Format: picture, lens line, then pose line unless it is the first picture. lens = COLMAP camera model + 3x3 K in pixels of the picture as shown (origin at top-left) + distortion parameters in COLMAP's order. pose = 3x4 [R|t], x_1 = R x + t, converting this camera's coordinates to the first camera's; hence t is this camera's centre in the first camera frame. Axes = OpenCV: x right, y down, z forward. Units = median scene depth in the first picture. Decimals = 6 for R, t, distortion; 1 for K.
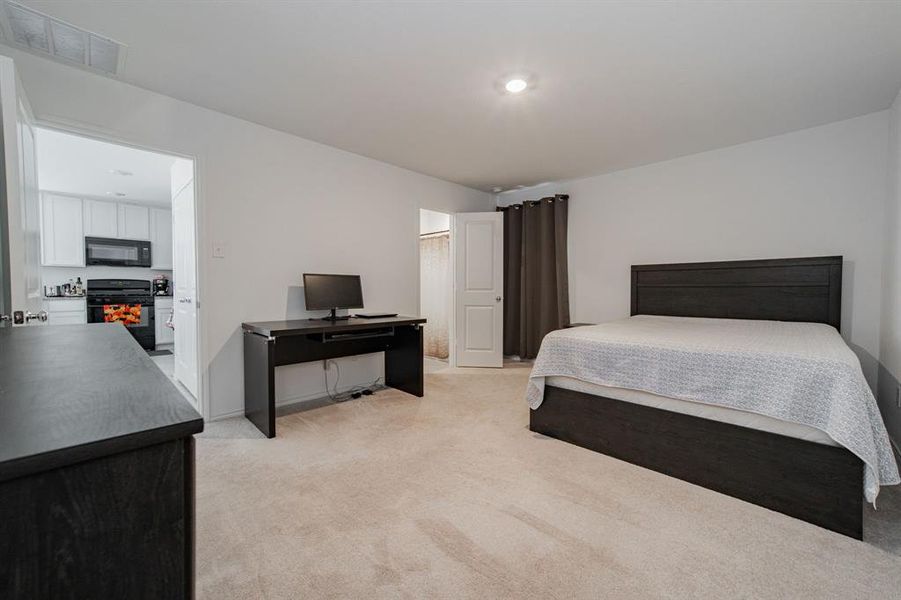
lens RADIAL K [[356.9, 0, 456.5], [0, 356.9, 294.4], [0, 0, 1]] dist [0.011567, 0.000077]
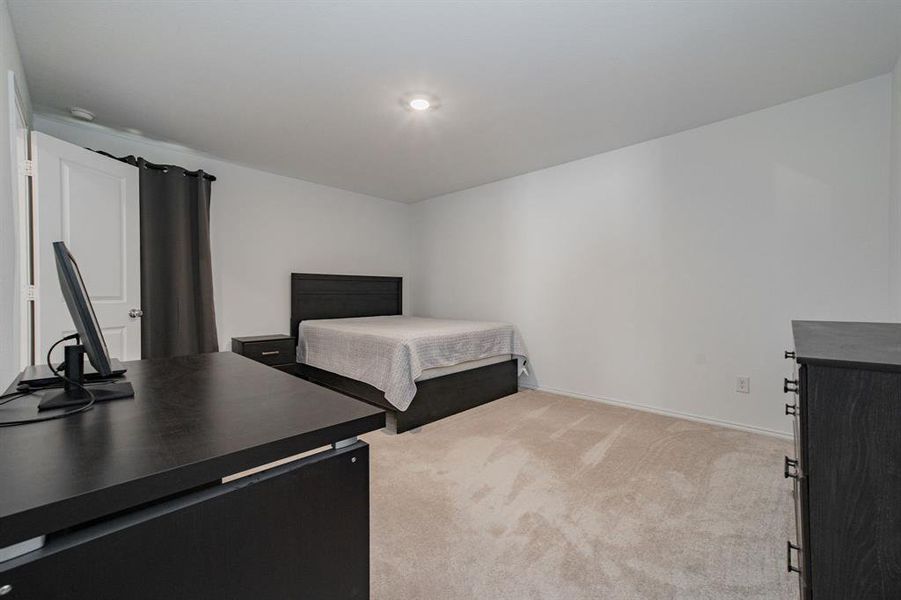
lens RADIAL K [[356.9, 0, 453.9], [0, 356.9, 296.5], [0, 0, 1]] dist [0.011567, 0.000077]
pose [[-0.000895, -0.007724, 0.999970, -0.531136], [0.019699, 0.999776, 0.007740, -0.012926], [-0.999806, 0.019706, -0.000742, 0.540858]]
